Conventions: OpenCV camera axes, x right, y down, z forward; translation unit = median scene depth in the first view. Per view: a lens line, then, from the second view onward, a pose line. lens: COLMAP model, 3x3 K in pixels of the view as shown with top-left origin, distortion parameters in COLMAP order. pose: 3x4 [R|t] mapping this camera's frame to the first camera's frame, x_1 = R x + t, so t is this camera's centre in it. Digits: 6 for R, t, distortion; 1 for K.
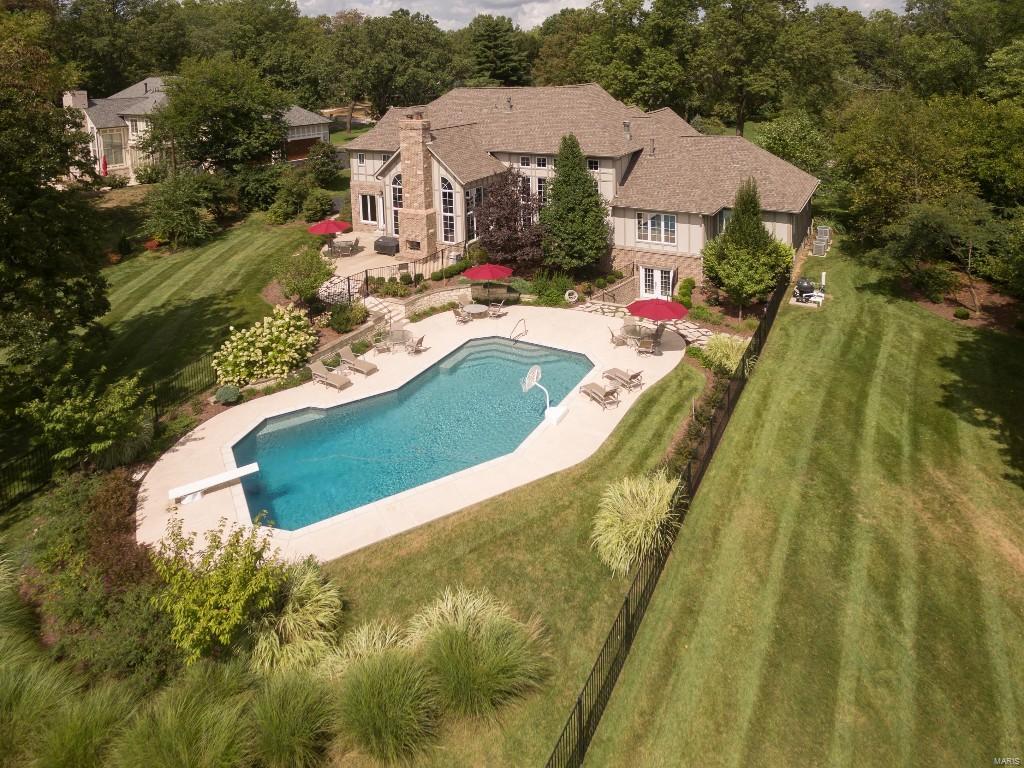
lens RADIAL K [[773.4, 0, 512.0], [0, 773.4, 384.0], [0, 0, 1]] dist [0.003682, 0.000156]
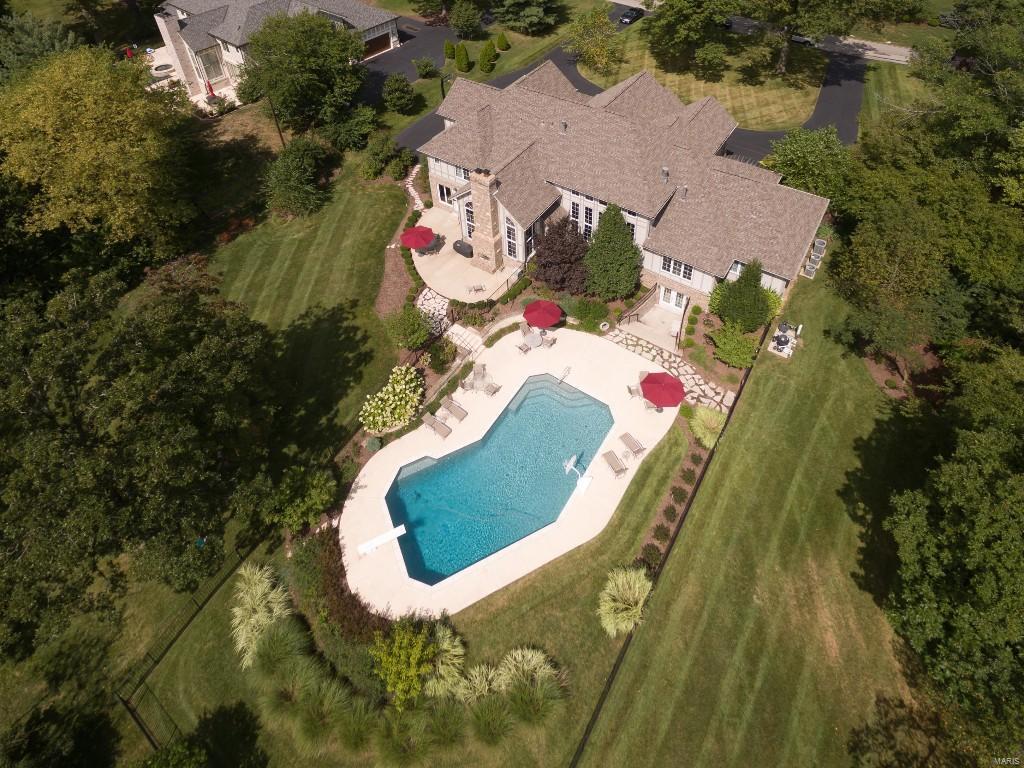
lens RADIAL K [[610.9, 0, 512.0], [0, 610.9, 384.0], [0, 0, 1]] dist [0.004553, 0.000379]
pose [[0.997244, 0.028721, -0.068411, -0.009403], [0.014064, 0.832155, 0.554365, -0.738042], [0.072850, -0.553799, 0.829457, 0.066653]]
